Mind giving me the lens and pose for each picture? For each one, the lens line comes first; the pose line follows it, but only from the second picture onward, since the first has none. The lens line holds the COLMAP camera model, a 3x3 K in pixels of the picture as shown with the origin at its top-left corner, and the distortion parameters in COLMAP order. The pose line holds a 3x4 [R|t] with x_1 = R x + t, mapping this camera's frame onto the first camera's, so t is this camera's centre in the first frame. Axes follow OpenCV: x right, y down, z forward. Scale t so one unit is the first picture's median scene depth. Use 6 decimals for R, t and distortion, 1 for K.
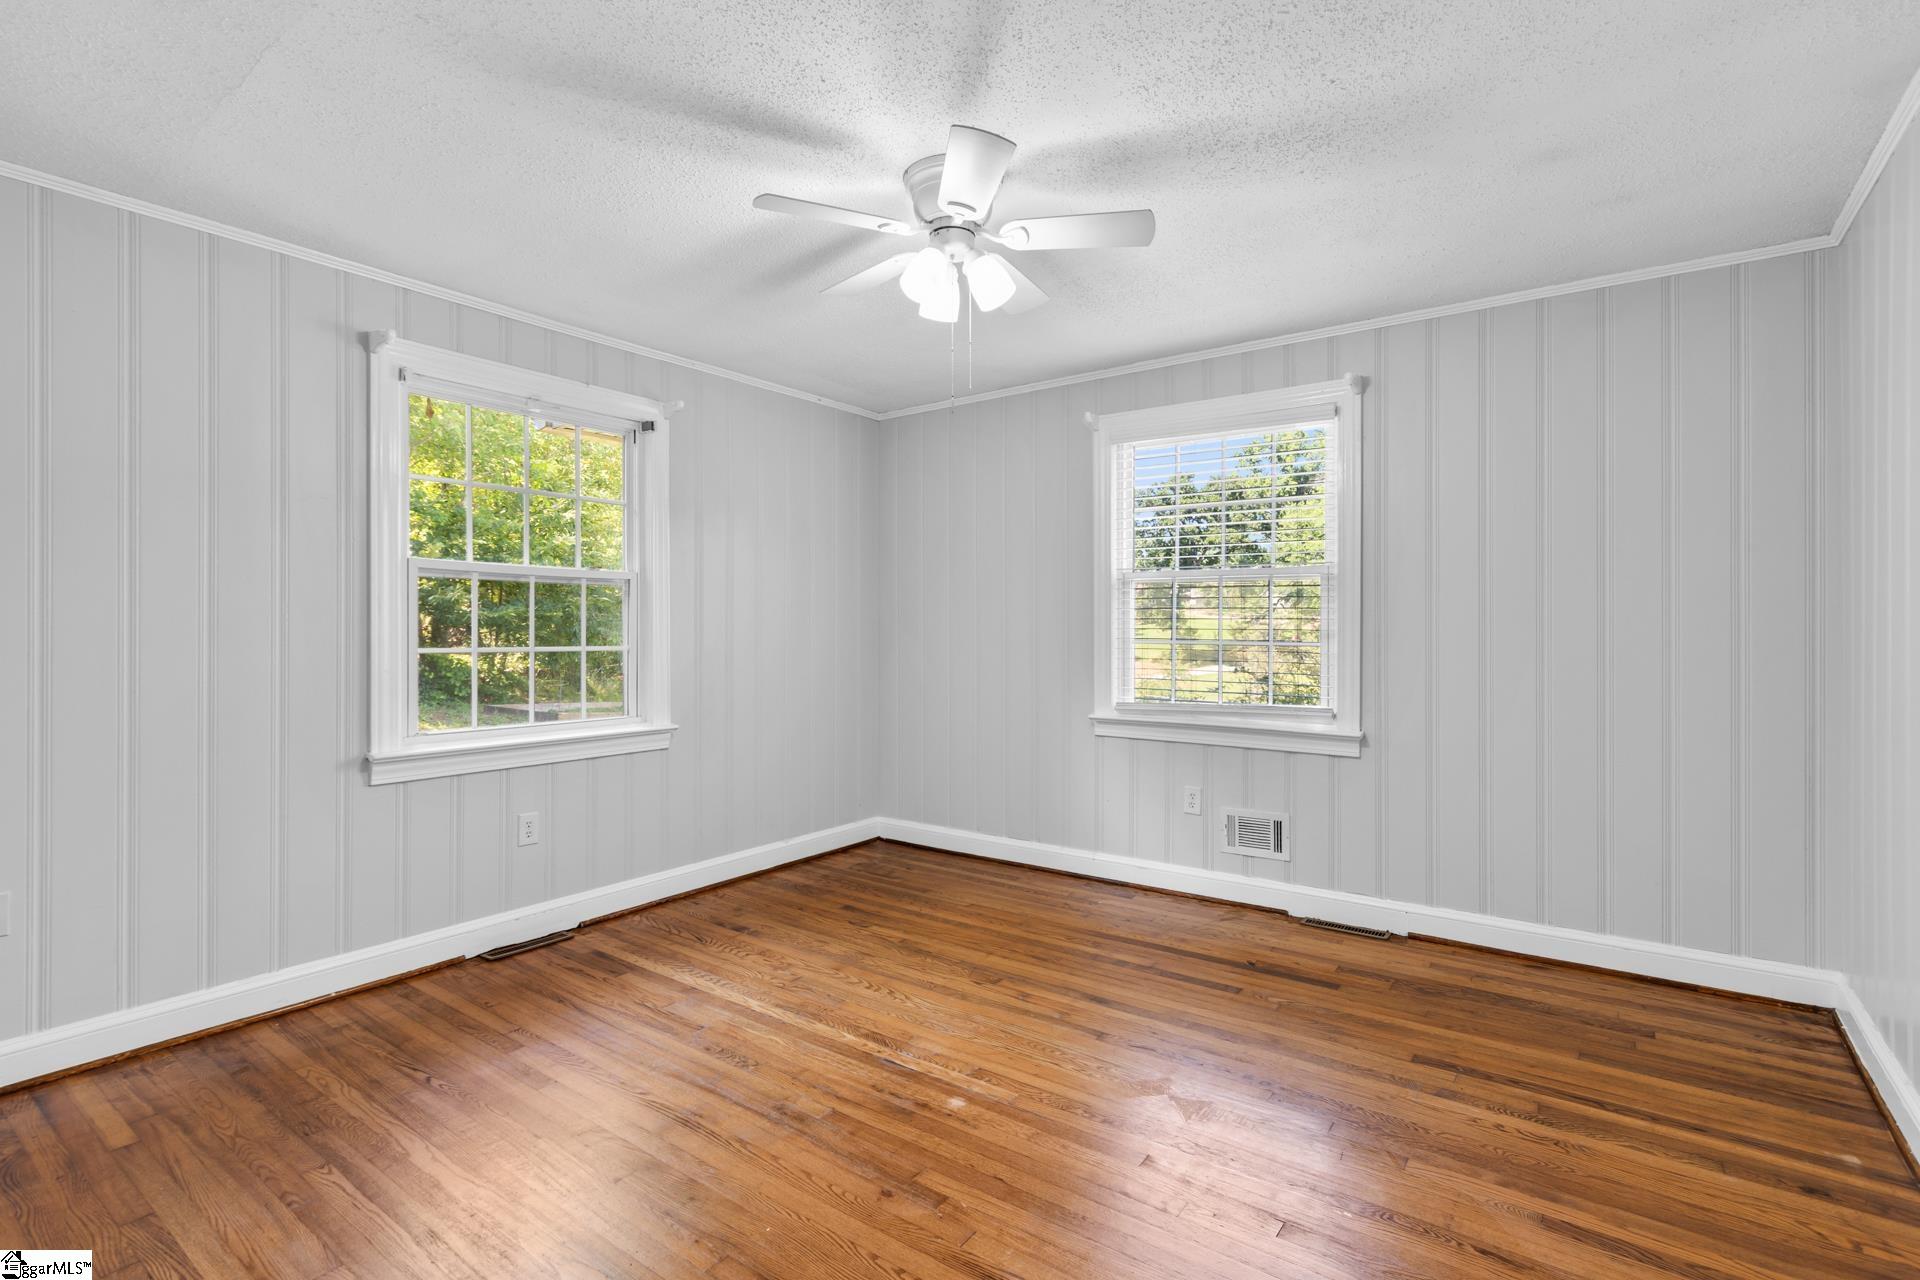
lens RADIAL K [[902.7, 0, 954.2], [0, 902.7, 630.9], [0, 0, 1]] dist [0.001486, -0.000810]
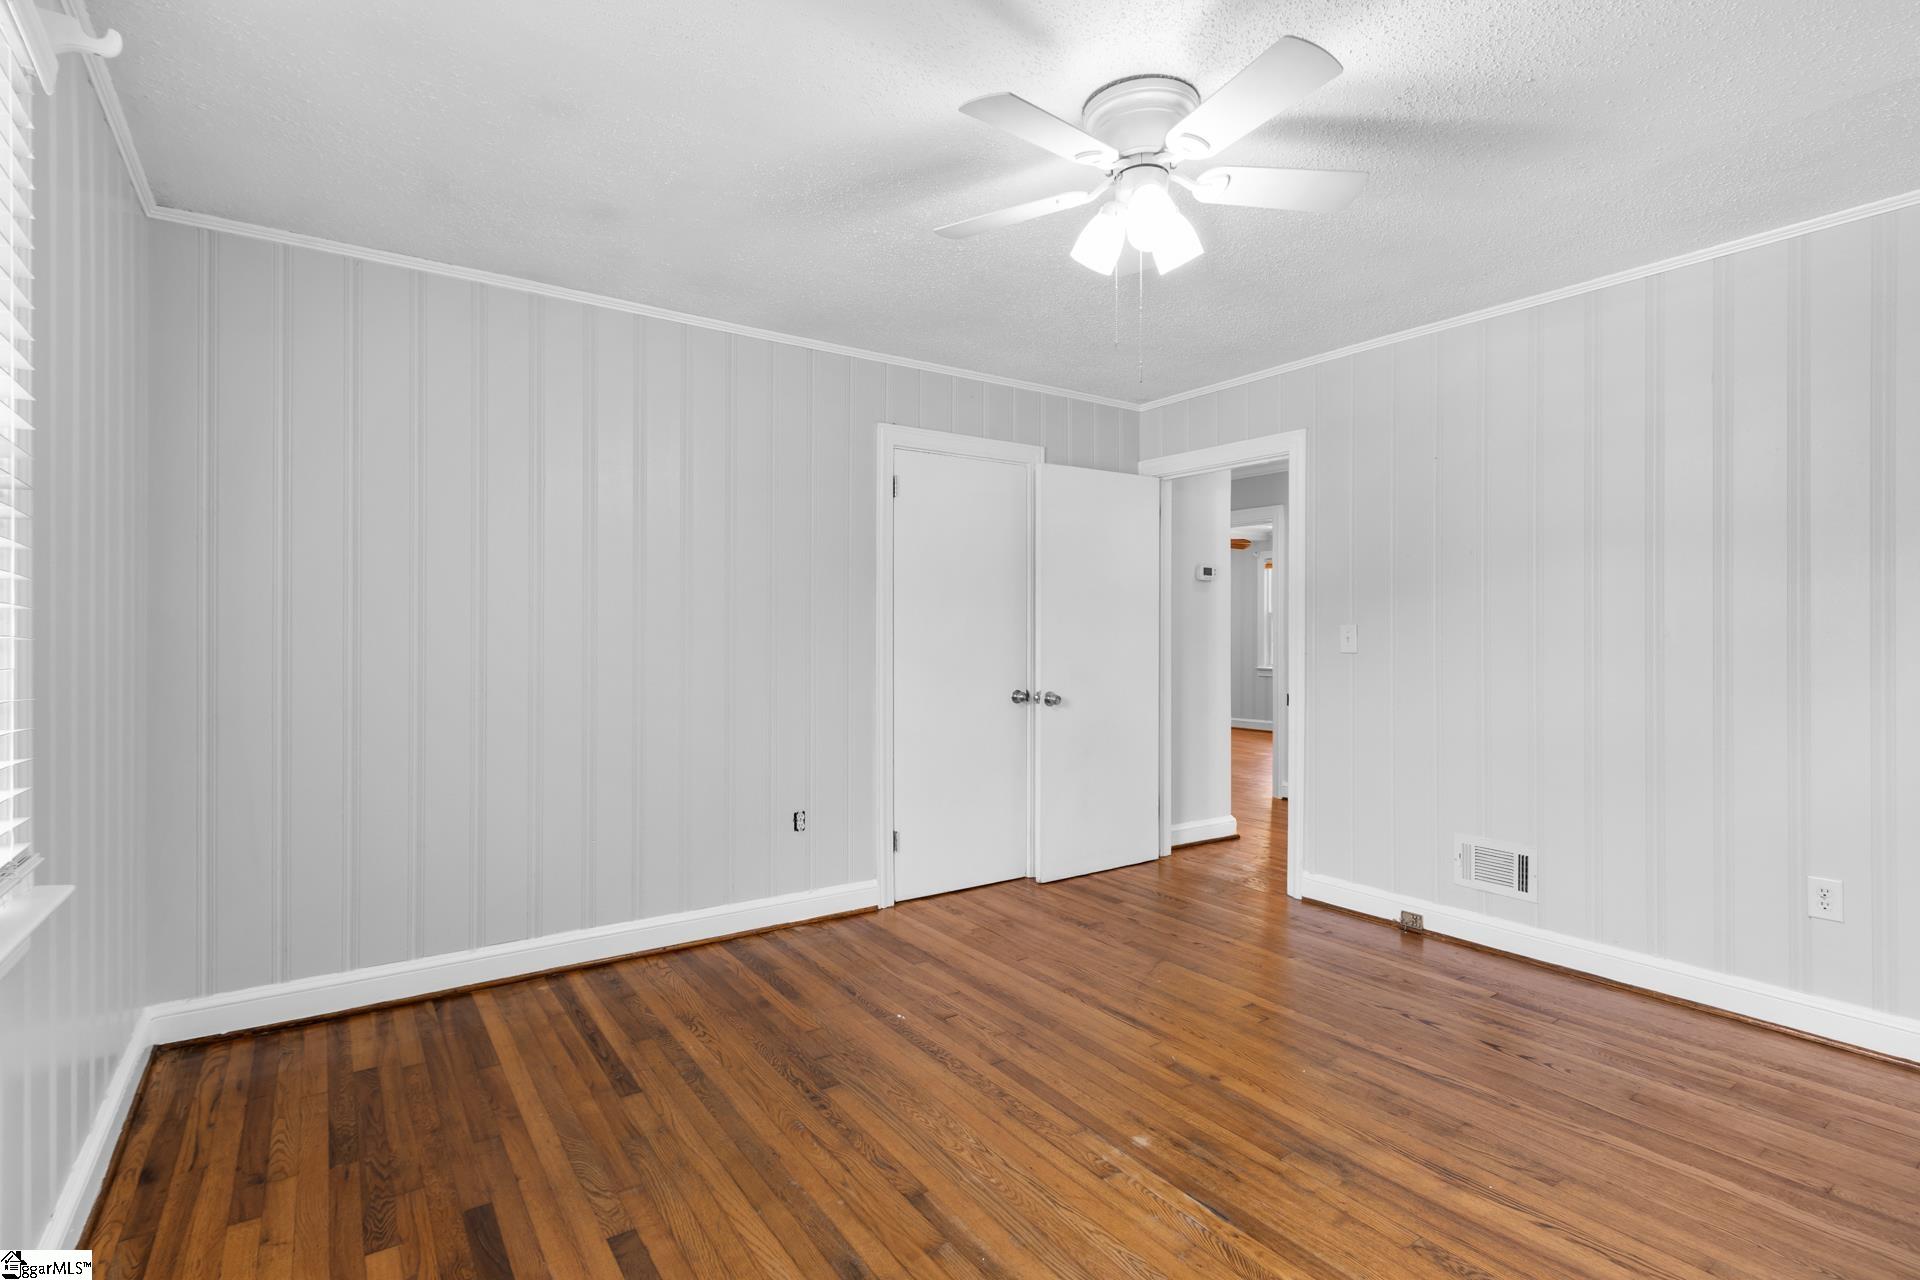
lens RADIAL K [[902.7, 0, 954.2], [0, 902.7, 630.9], [0, 0, 1]] dist [0.001486, -0.000810]
pose [[-0.948594, -0.000758, 0.316495, -0.092107], [-0.001152, 0.999999, -0.001058, -0.003527], [-0.316494, -0.001368, -0.948594, 1.650676]]
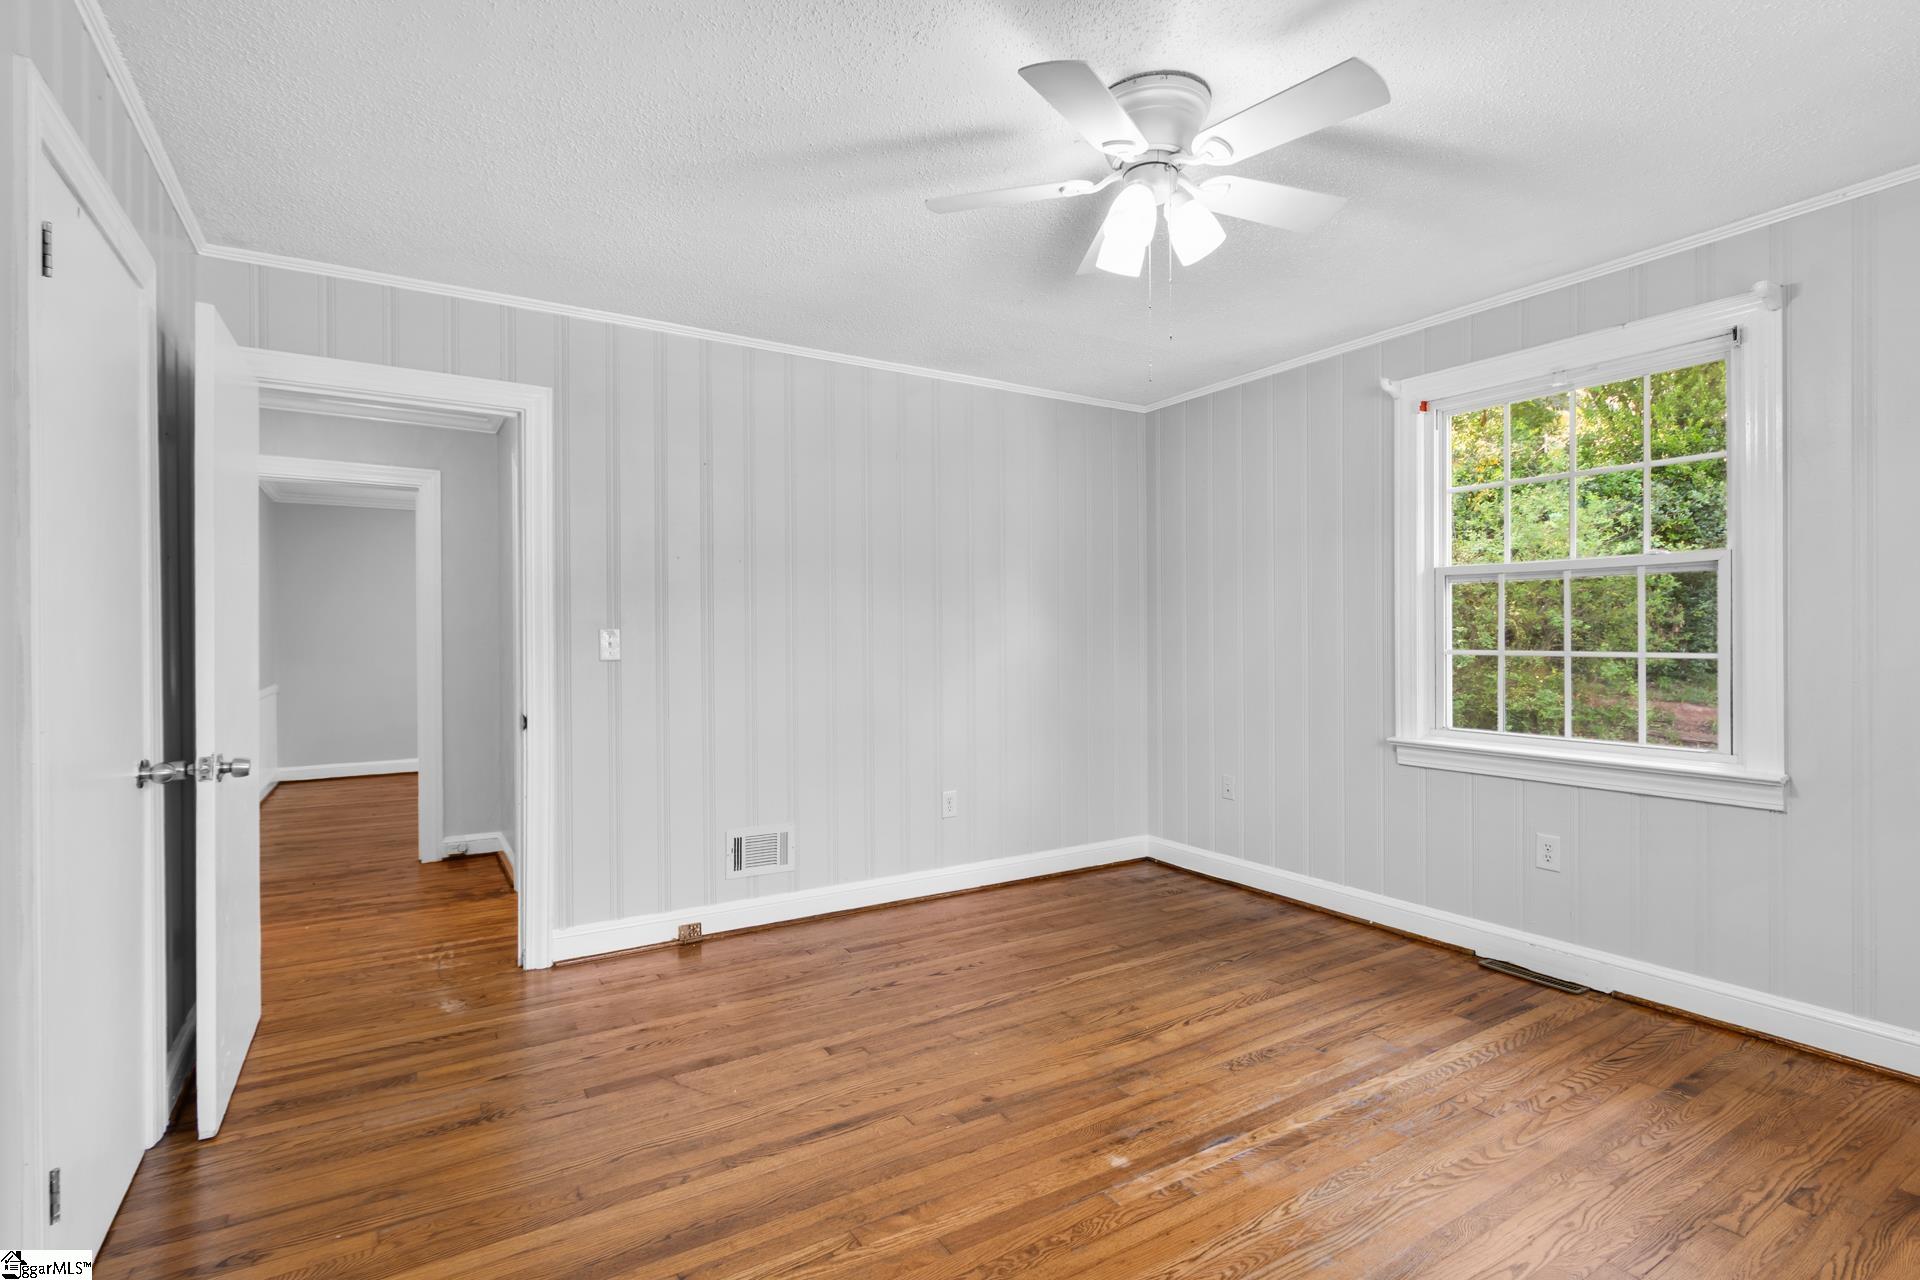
lens RADIAL K [[902.7, 0, 954.2], [0, 902.7, 630.9], [0, 0, 1]] dist [0.001486, -0.000810]
pose [[-0.375614, -0.004278, -0.926766, 0.765620], [0.004902, 0.999966, -0.006603, -0.002287], [0.926763, -0.007023, -0.375581, 1.008913]]
